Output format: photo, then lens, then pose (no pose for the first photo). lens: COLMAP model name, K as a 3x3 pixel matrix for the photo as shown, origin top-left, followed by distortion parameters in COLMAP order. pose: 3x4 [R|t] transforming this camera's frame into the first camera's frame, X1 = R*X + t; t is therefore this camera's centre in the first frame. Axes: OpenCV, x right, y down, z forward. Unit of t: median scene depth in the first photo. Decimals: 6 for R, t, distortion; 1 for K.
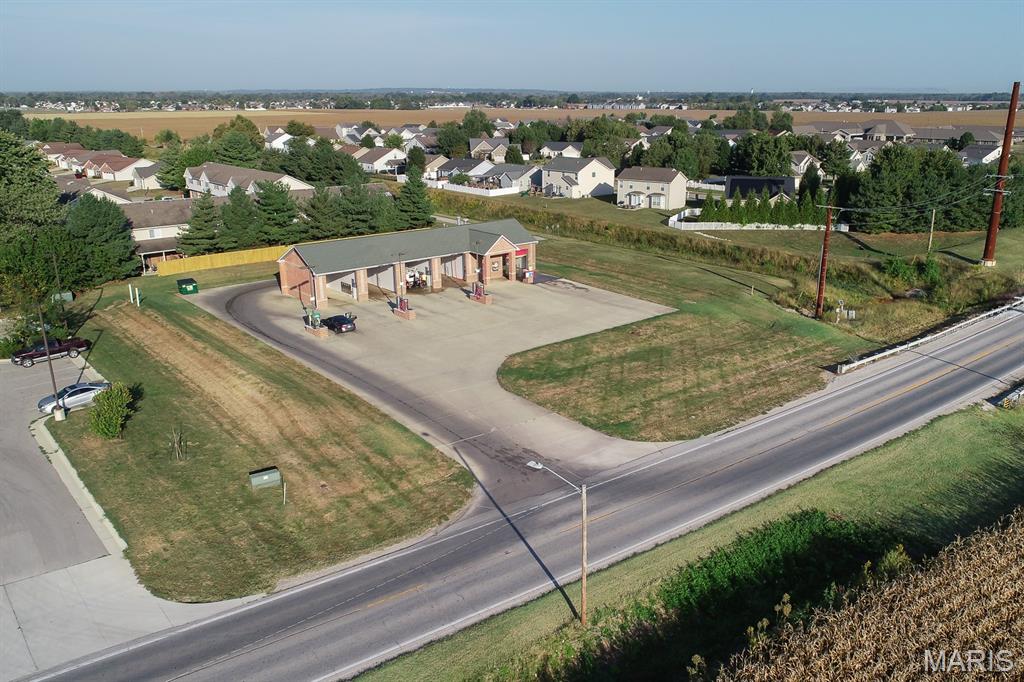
lens RADIAL K [[833.2, 0, 512.0], [0, 833.2, 341.0], [0, 0, 1]] dist [0.002568, 0.002276]
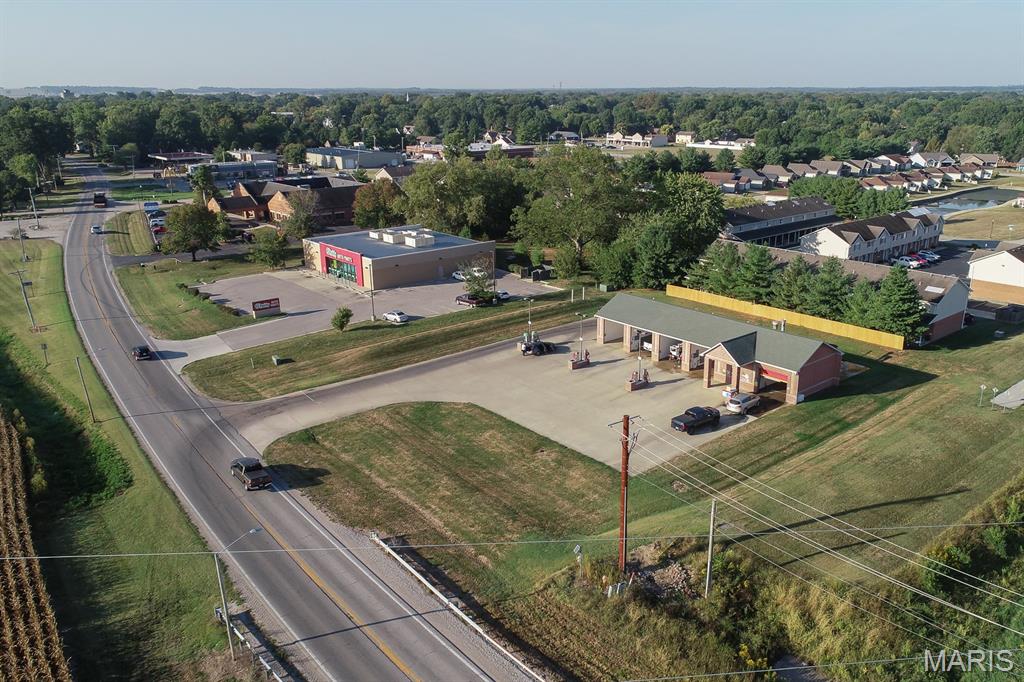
lens RADIAL K [[769.8, 0, 546.6], [0, 769.8, 340.8], [0, 0, 1]] dist [-0.000105, -0.000377]
pose [[0.033131, 0.304562, -0.951916, 1.038421], [-0.281643, 0.916685, 0.283487, -0.414423], [0.958947, 0.258709, 0.116148, 0.936150]]
